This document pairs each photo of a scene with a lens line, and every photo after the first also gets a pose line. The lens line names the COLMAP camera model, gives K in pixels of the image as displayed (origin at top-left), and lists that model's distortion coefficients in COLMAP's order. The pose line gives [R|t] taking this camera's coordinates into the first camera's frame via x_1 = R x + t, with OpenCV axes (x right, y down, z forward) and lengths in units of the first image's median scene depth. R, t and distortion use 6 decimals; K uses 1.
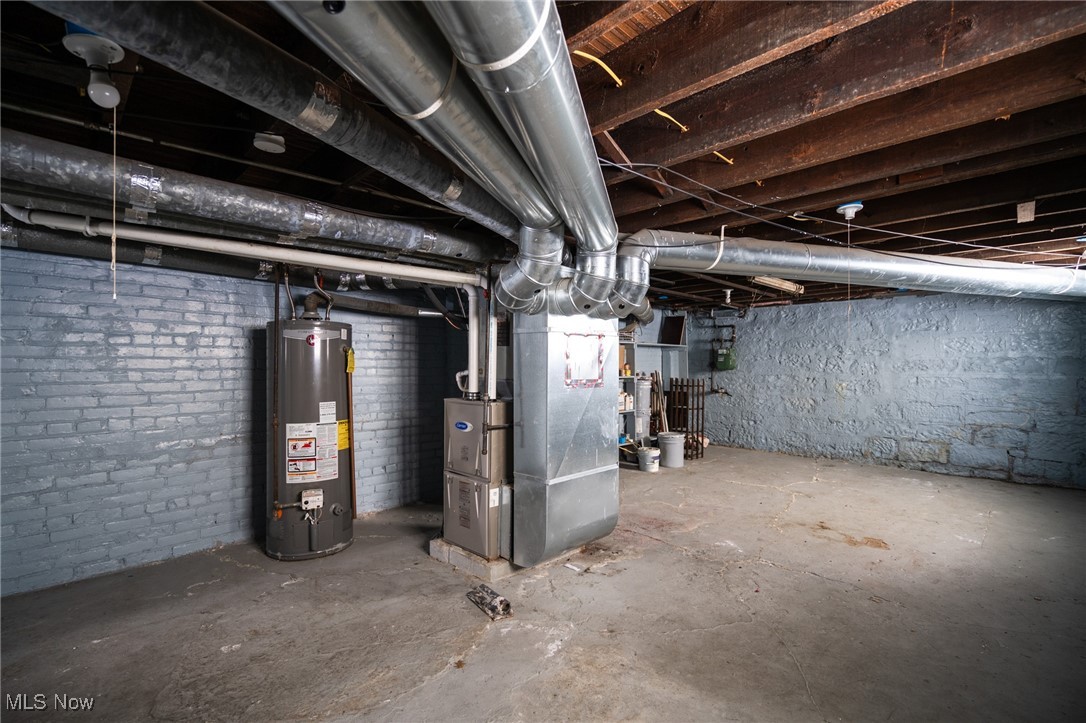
lens RADIAL K [[494.9, 0, 544.2], [0, 494.9, 357.5], [0, 0, 1]] dist [-0.002343, 0.000034]
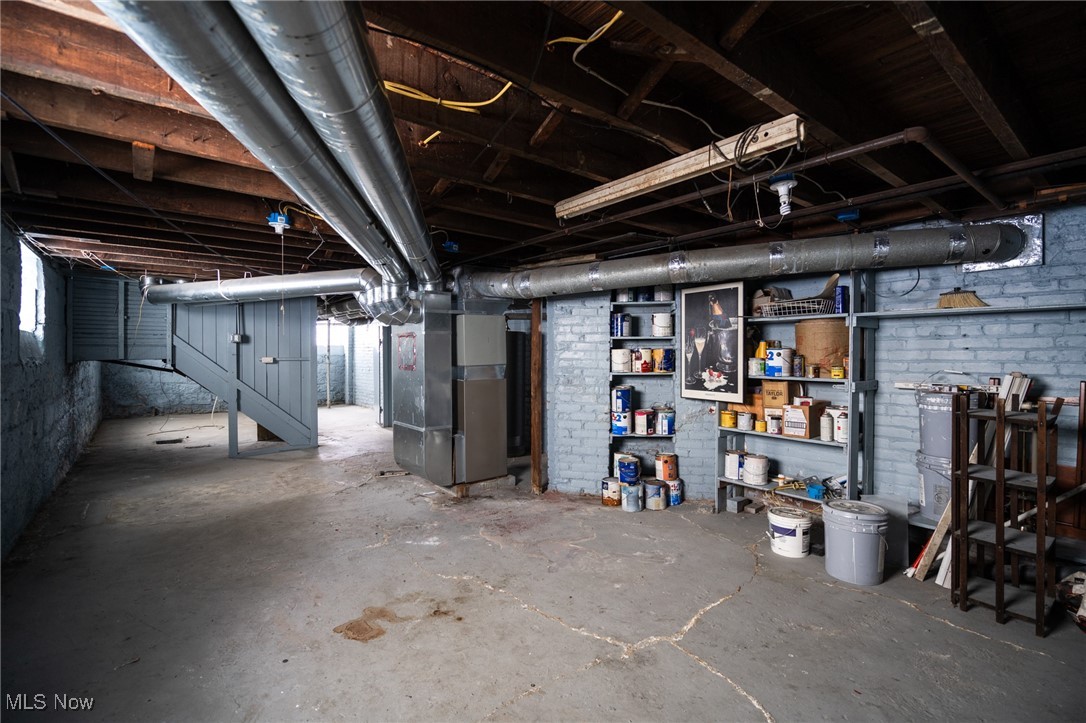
lens RADIAL K [[494.9, 0, 544.2], [0, 494.9, 357.5], [0, 0, 1]] dist [-0.002343, 0.000034]
pose [[-0.114326, 0.007606, -0.993414, 1.320648], [0.009875, 0.999930, 0.006519, 0.013272], [0.993394, -0.009065, -0.114393, 1.352178]]
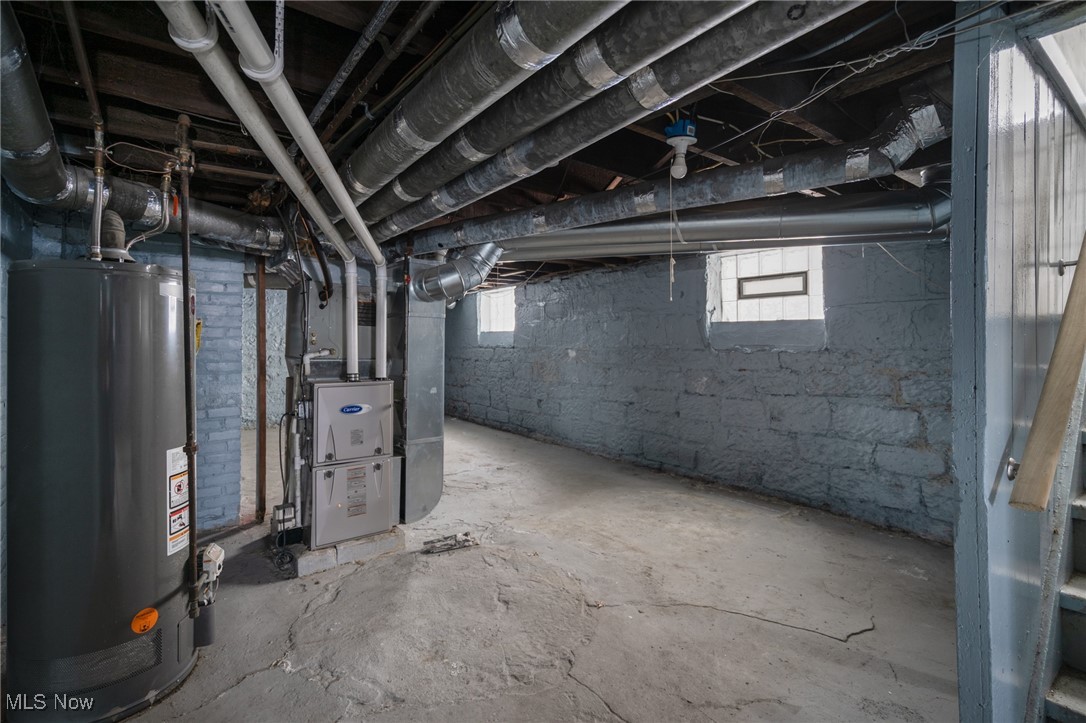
lens RADIAL K [[508.3, 0, 536.2], [0, 508.3, 339.1], [0, 0, 1]] dist [-0.001140, -0.000095]
pose [[0.137398, 0.008330, 0.990481, -0.946872], [-0.009189, 0.999932, -0.007135, 0.007775], [-0.990473, -0.008121, 0.137466, 0.465690]]
